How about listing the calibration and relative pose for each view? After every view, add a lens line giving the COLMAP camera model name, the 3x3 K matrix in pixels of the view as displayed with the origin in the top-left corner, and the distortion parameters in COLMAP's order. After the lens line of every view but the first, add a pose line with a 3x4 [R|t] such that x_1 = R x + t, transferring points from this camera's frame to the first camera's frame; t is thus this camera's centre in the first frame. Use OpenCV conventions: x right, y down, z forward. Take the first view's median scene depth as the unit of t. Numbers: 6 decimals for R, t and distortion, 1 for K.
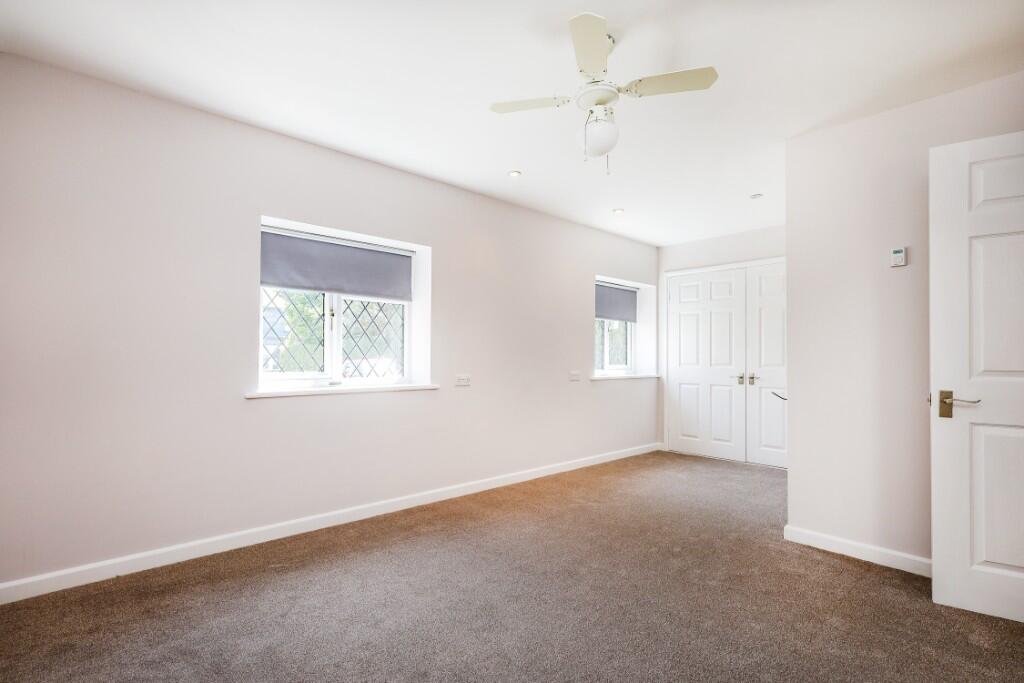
lens RADIAL K [[478.5, 0, 516.9], [0, 478.5, 350.2], [0, 0, 1]] dist [-0.000334, -0.000093]
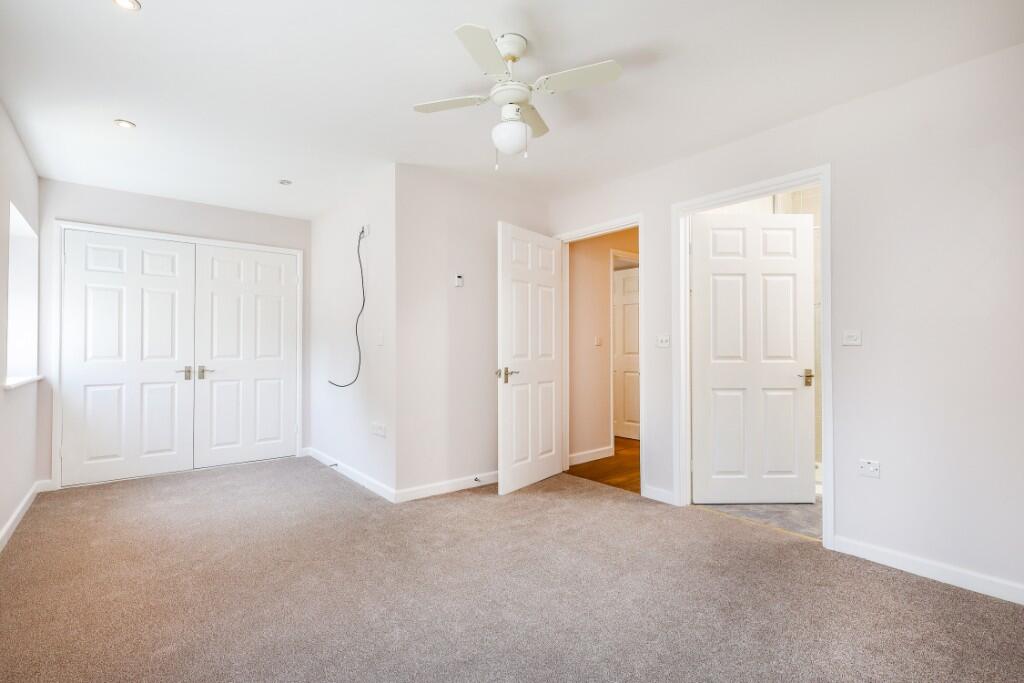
lens RADIAL K [[478.5, 0, 514.2], [0, 478.5, 345.9], [0, 0, 1]] dist [-0.000334, -0.000093]
pose [[0.075704, 0.000229, 0.997130, -0.313995], [-0.014519, 0.999894, 0.000873, 0.002264], [-0.997025, -0.014544, 0.075700, 0.334115]]
